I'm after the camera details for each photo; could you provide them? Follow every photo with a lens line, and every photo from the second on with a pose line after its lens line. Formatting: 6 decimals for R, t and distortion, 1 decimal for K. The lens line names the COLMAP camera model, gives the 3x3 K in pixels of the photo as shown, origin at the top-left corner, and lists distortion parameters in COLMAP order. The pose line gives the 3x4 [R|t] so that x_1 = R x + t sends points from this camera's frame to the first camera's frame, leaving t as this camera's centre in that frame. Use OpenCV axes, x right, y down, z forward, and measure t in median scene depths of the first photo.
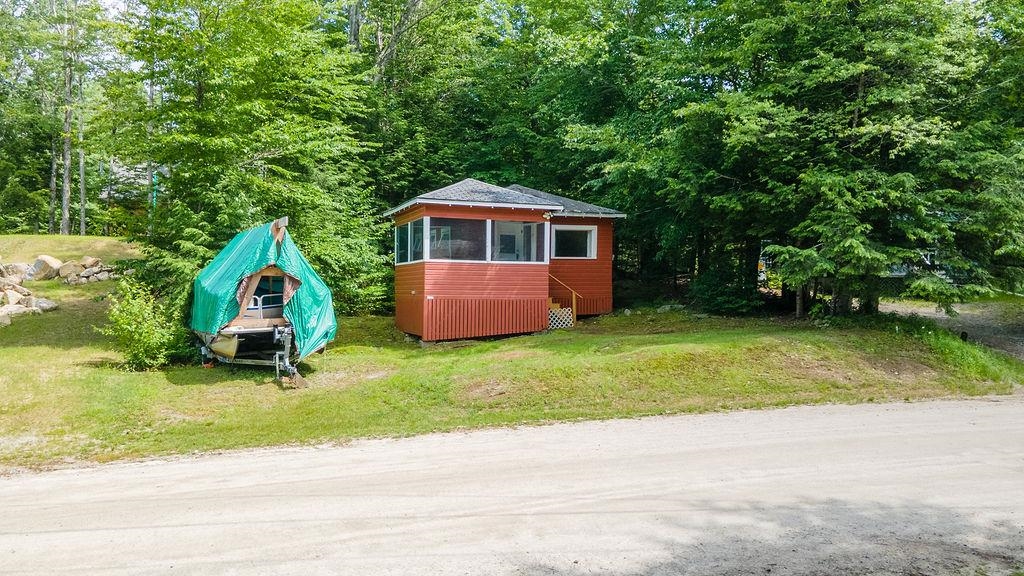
lens RADIAL K [[755.3, 0, 508.6], [0, 755.3, 295.7], [0, 0, 1]] dist [0.059636, 0.000196]
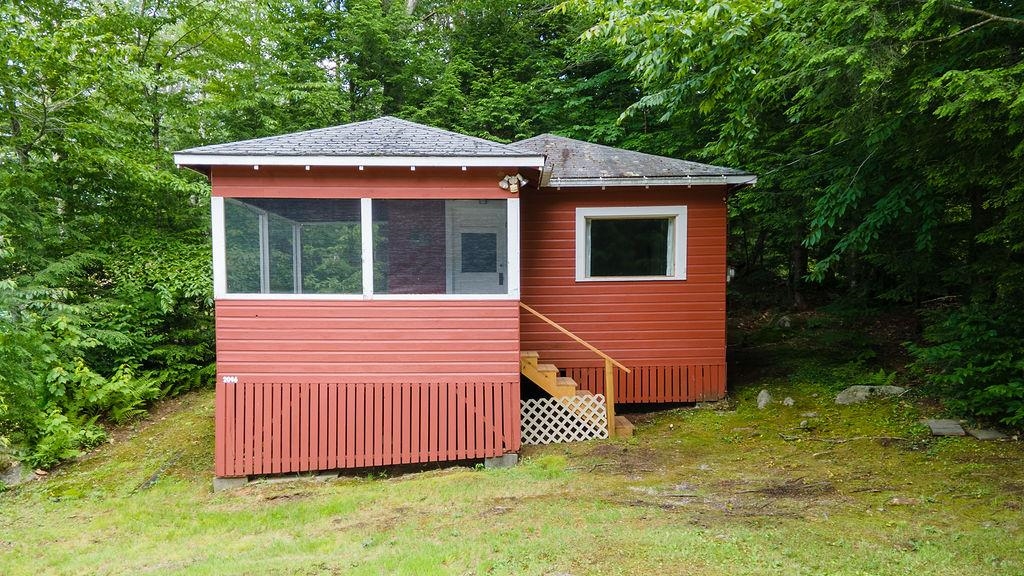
lens RADIAL K [[755.3, 0, 508.6], [0, 755.3, 295.7], [0, 0, 1]] dist [0.059636, 0.000196]
pose [[0.939761, -0.006568, -0.341768, 0.175808], [0.004969, 0.999972, -0.005553, -0.037341], [0.341795, 0.003521, 0.939768, 0.550542]]
